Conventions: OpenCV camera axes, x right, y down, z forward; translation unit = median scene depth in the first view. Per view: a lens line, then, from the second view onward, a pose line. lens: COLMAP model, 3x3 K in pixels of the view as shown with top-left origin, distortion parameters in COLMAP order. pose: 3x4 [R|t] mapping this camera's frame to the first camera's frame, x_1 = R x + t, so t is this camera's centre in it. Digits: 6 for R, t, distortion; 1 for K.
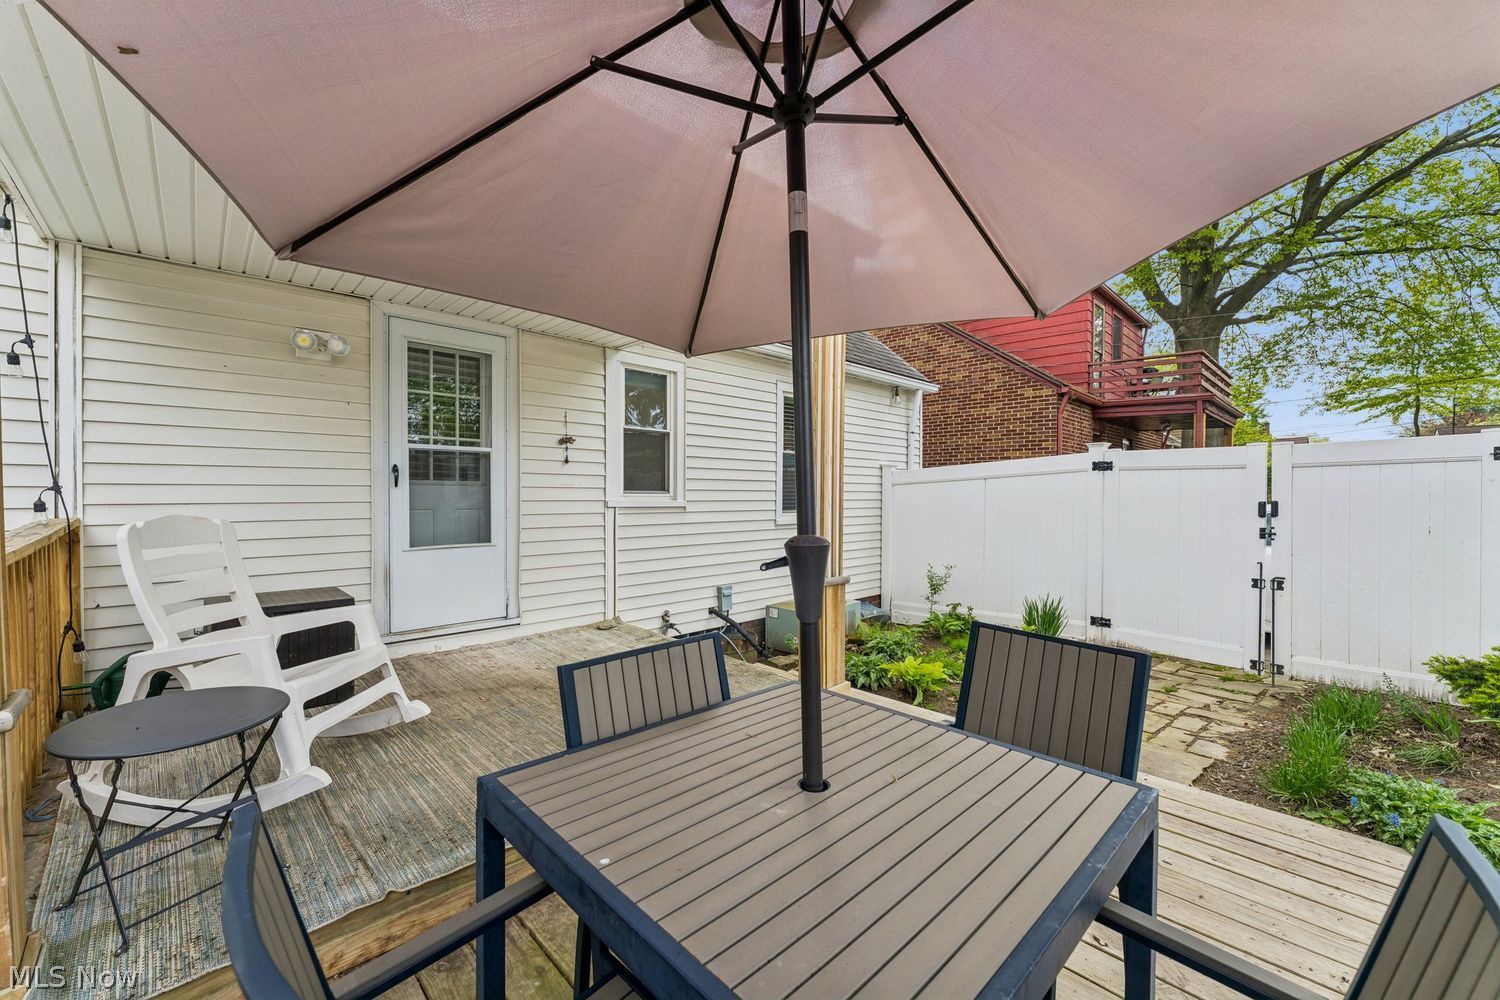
lens RADIAL K [[600.6, 0, 749.5], [0, 600.6, 498.8], [0, 0, 1]] dist [-0.003301, 0.000469]
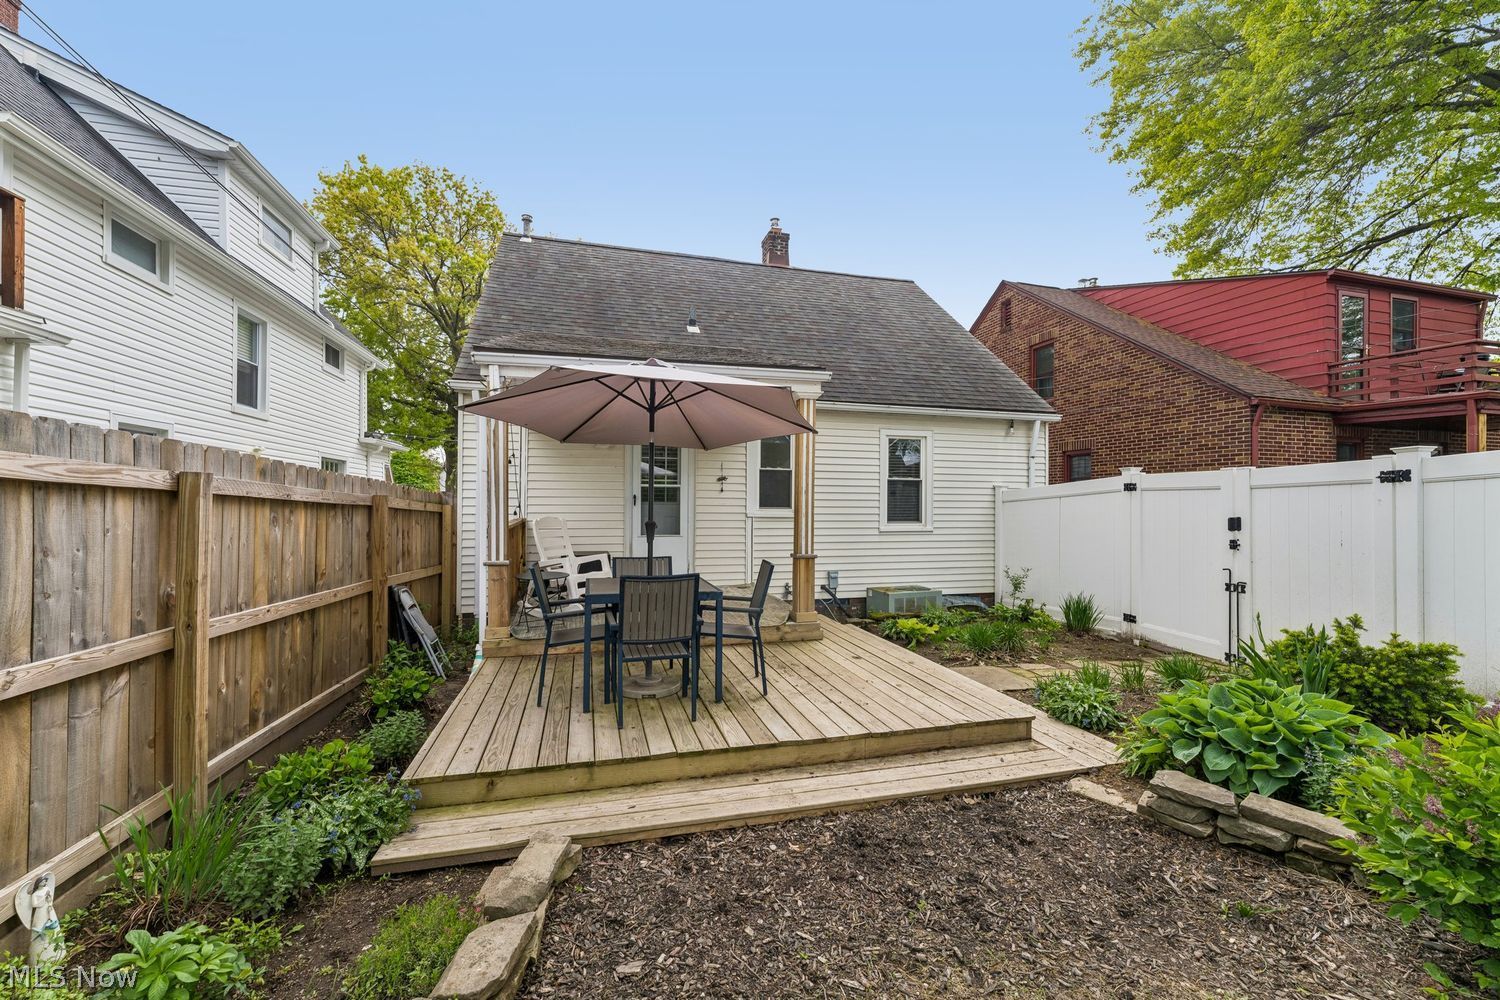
lens RADIAL K [[600.6, 0, 749.9], [0, 600.6, 501.3], [0, 0, 1]] dist [-0.003301, 0.000469]
pose [[0.872629, -0.003379, -0.488372, 0.591765], [-0.006211, 0.999818, -0.018015, 0.000205], [0.488344, 0.018753, 0.872450, -0.471828]]
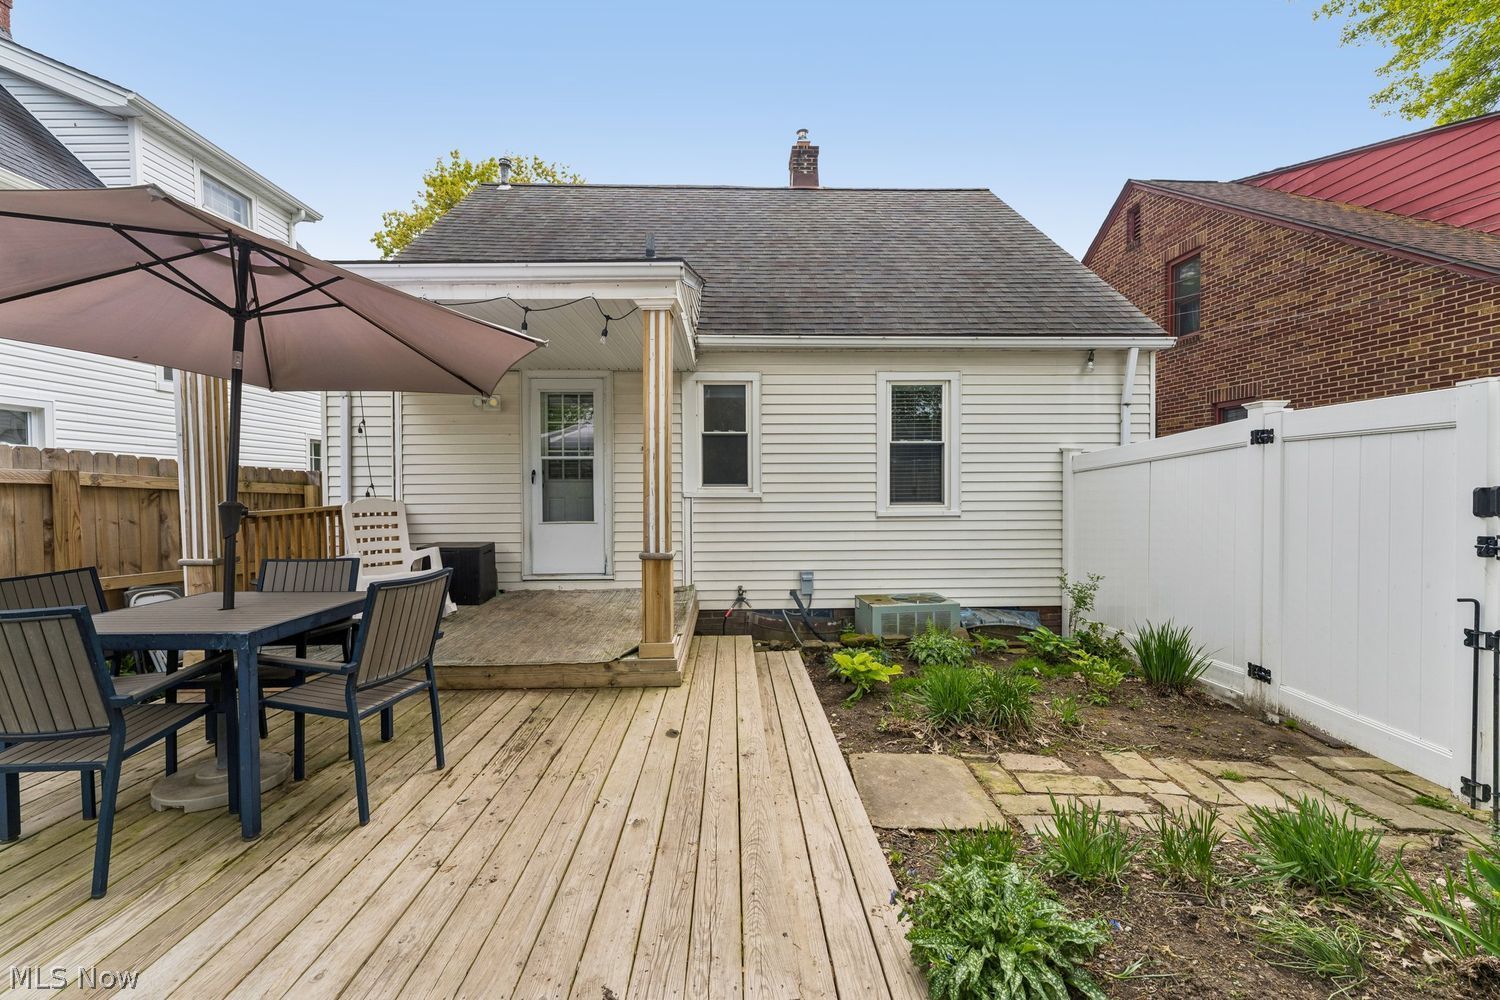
lens RADIAL K [[600.6, 0, 748.1], [0, 600.6, 500.7], [0, 0, 1]] dist [-0.003301, 0.000469]
pose [[0.735055, 0.004007, -0.677996, 0.717390], [0.002587, 0.999959, 0.008714, 0.010166], [0.678003, -0.008159, 0.735014, 0.156975]]
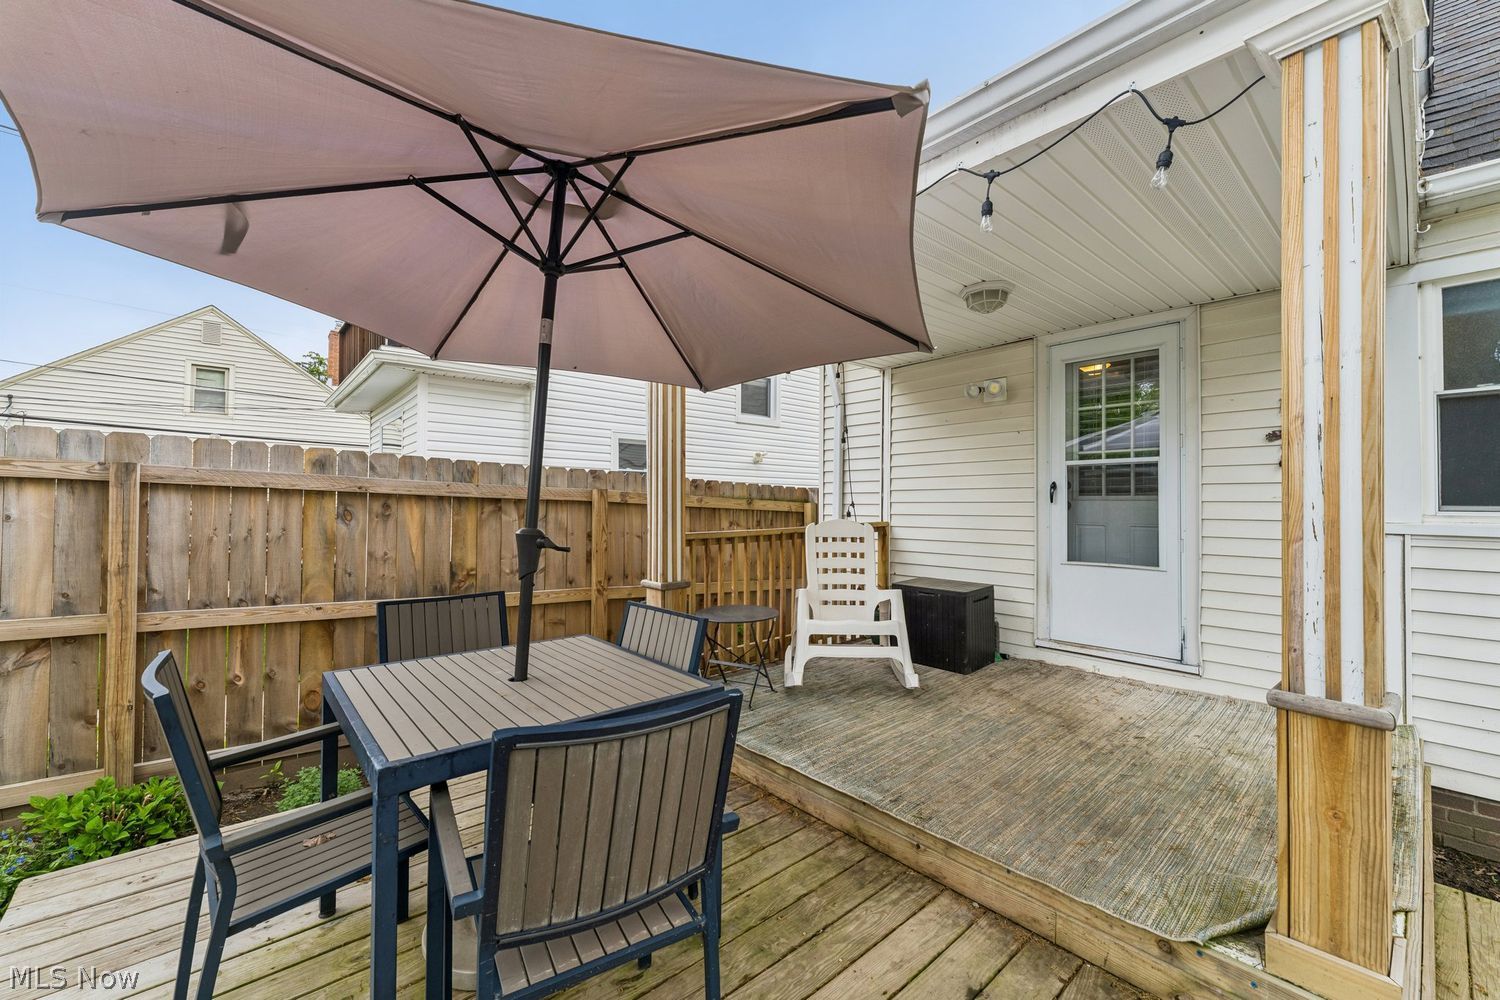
lens RADIAL K [[600.6, 0, 742.7], [0, 600.6, 492.7], [0, 0, 1]] dist [-0.003301, 0.000469]
pose [[-0.057474, -0.026550, -0.997994, 0.396341], [-0.017754, 0.999515, -0.025568, -0.000584], [0.998189, 0.016249, -0.057918, 0.391332]]
